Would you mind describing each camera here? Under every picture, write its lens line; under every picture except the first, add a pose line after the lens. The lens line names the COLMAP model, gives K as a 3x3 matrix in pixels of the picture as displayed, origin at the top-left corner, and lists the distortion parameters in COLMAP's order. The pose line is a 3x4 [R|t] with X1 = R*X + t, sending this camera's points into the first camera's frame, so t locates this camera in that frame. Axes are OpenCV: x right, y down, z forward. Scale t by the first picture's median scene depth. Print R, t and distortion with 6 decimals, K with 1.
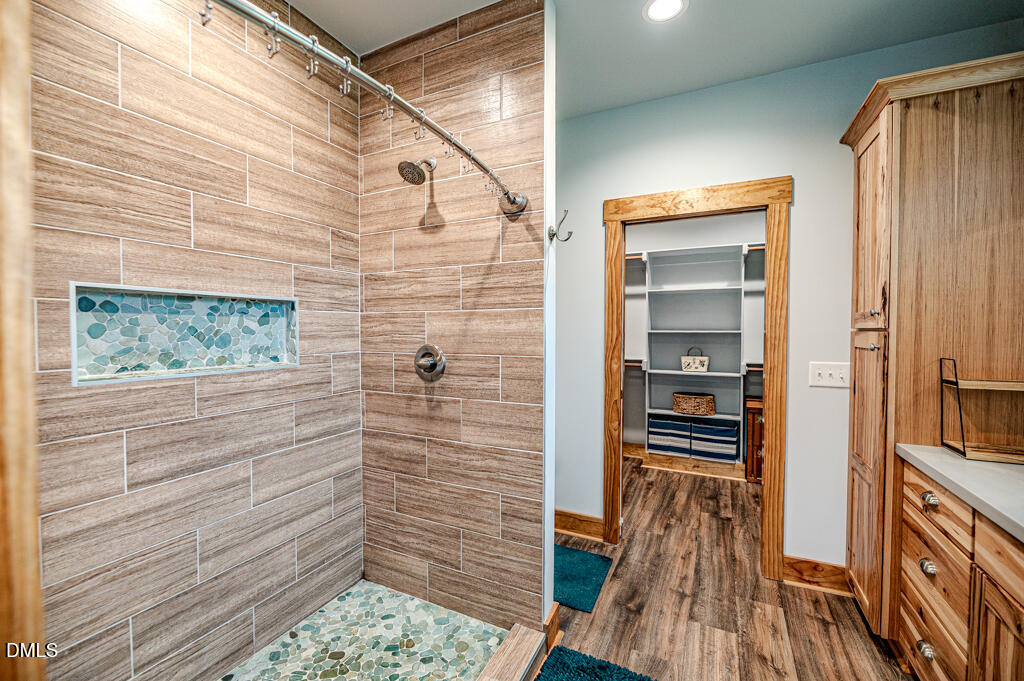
lens RADIAL K [[413.1, 0, 512.7], [0, 413.1, 338.7], [0, 0, 1]] dist [-0.004854, -0.000739]
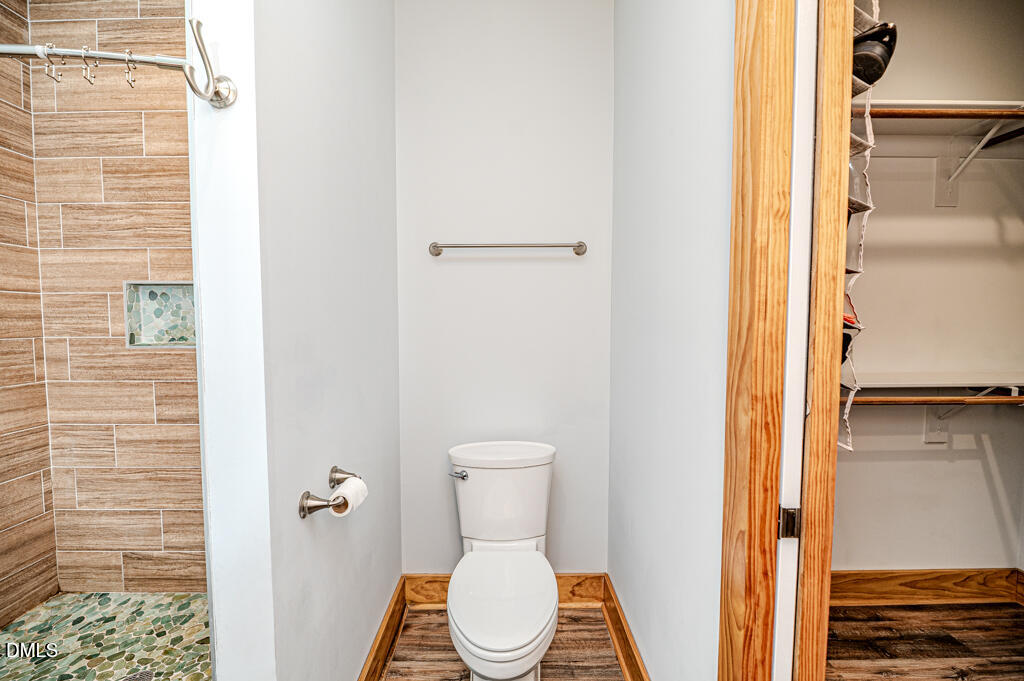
lens RADIAL K [[413.1, 0, 512.7], [0, 413.1, 338.7], [0, 0, 1]] dist [-0.004854, -0.000739]
pose [[0.452381, 0.042794, -0.890797, 0.866316], [-0.017191, 0.999081, 0.039266, -0.005613], [0.891659, -0.002450, 0.452701, 1.389961]]
